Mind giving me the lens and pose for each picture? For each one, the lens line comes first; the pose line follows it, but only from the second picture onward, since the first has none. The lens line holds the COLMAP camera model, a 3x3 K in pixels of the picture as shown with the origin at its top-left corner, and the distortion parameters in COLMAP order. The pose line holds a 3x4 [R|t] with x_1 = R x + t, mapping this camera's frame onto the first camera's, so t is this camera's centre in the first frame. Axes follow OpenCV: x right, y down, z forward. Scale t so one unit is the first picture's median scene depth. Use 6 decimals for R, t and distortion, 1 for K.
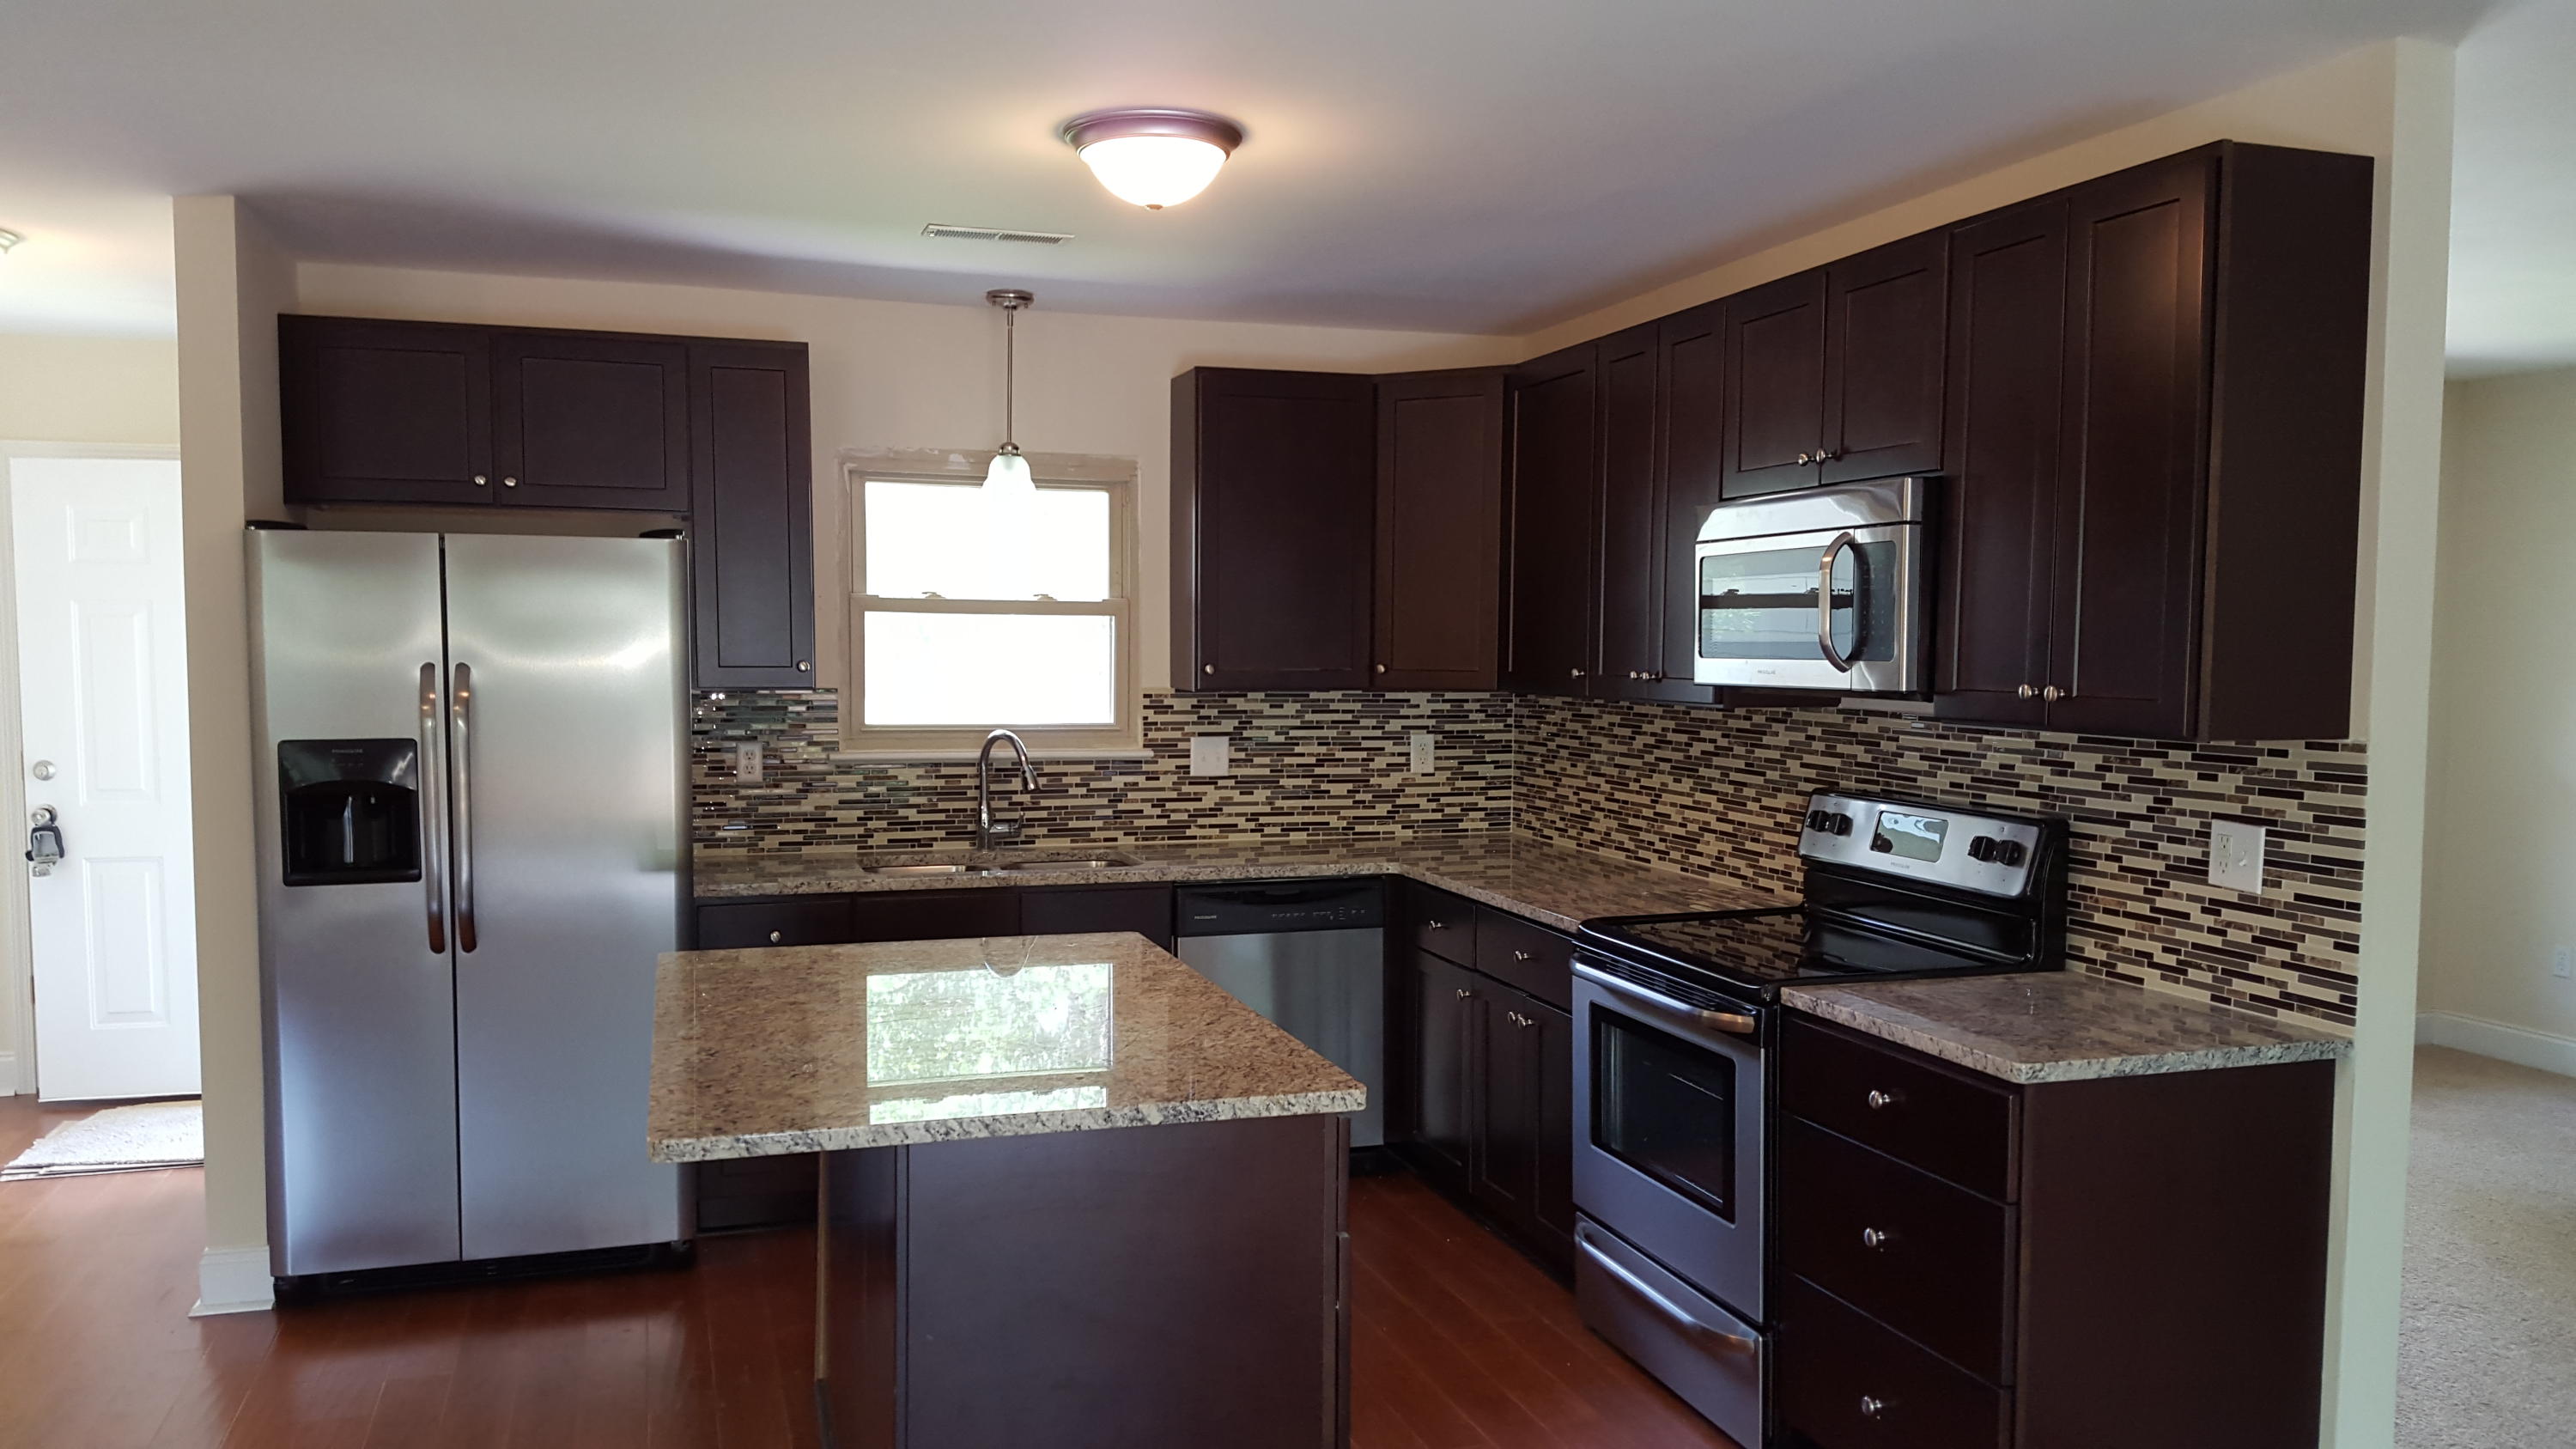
lens RADIAL K [[1914.6, 0, 1264.0], [0, 1914.6, 731.2], [0, 0, 1]] dist [0.068897, -0.092821]
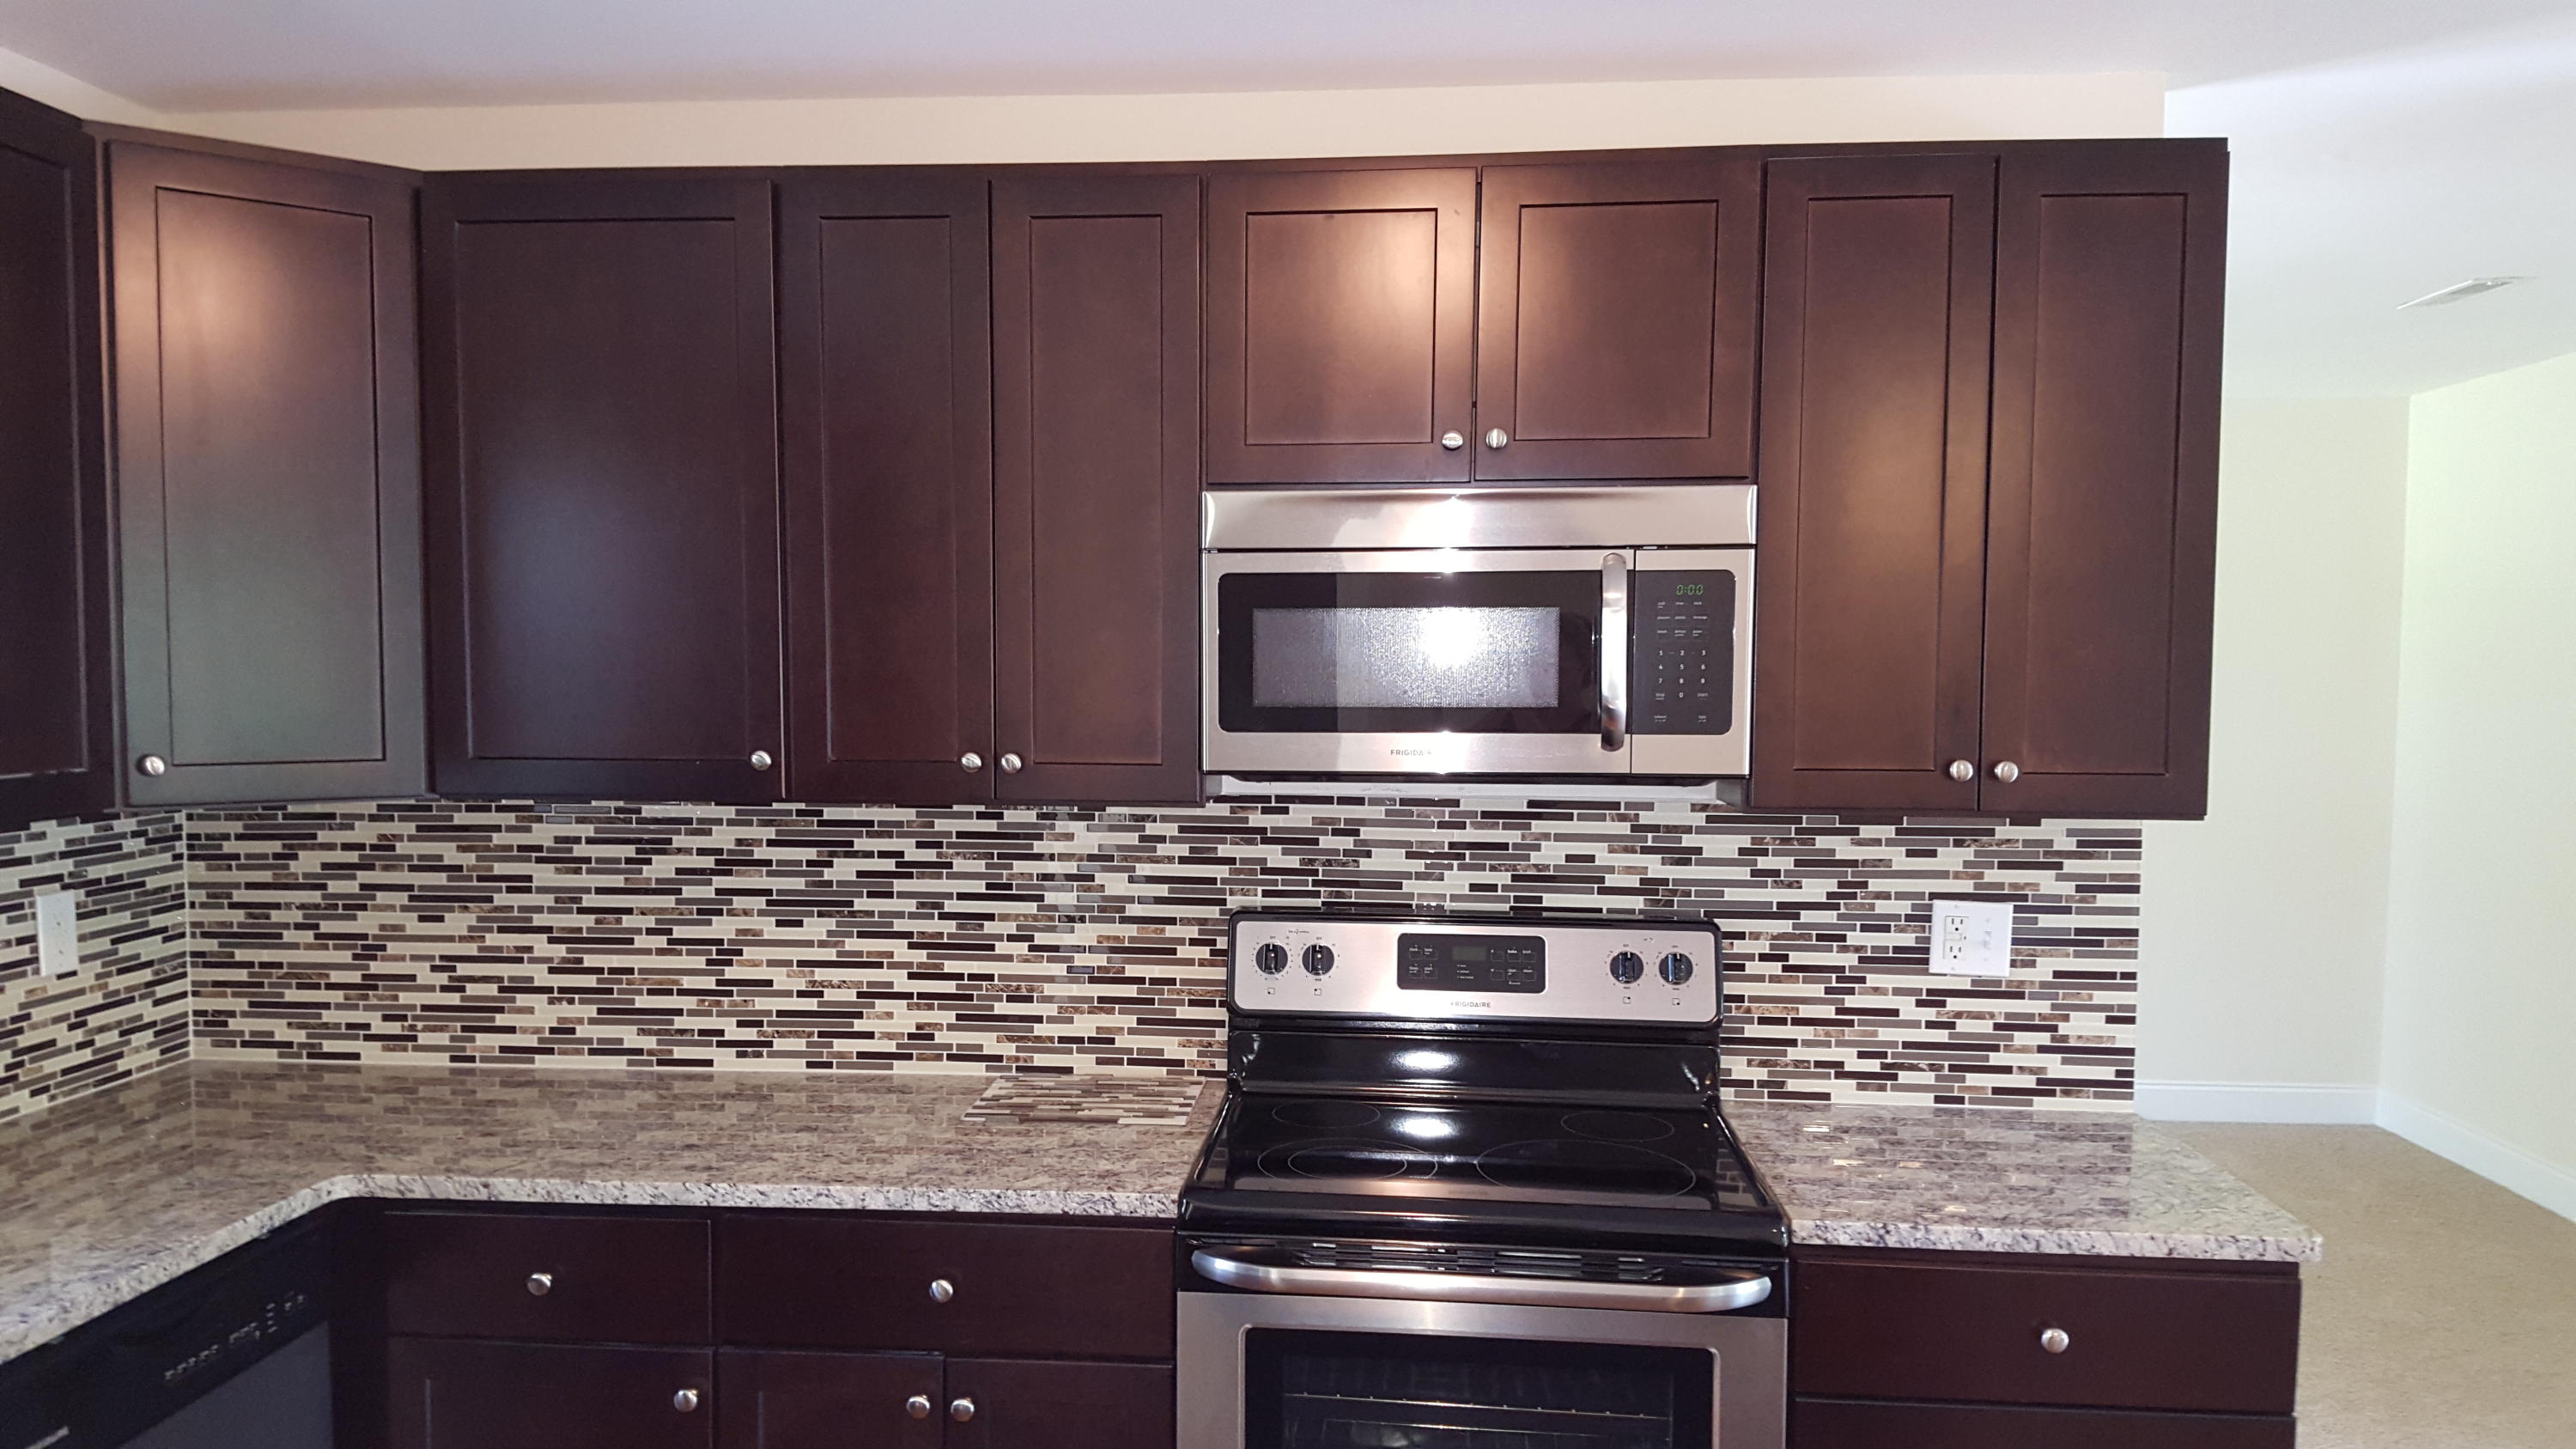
lens RADIAL K [[1914.6, 0, 1273.8], [0, 1914.6, 725.9], [0, 0, 1]] dist [0.068897, -0.092821]
pose [[0.372471, -0.039511, 0.927203, -0.277686], [0.041637, 0.998799, 0.025836, -0.043976], [-0.927109, 0.028982, 0.373668, 0.591306]]
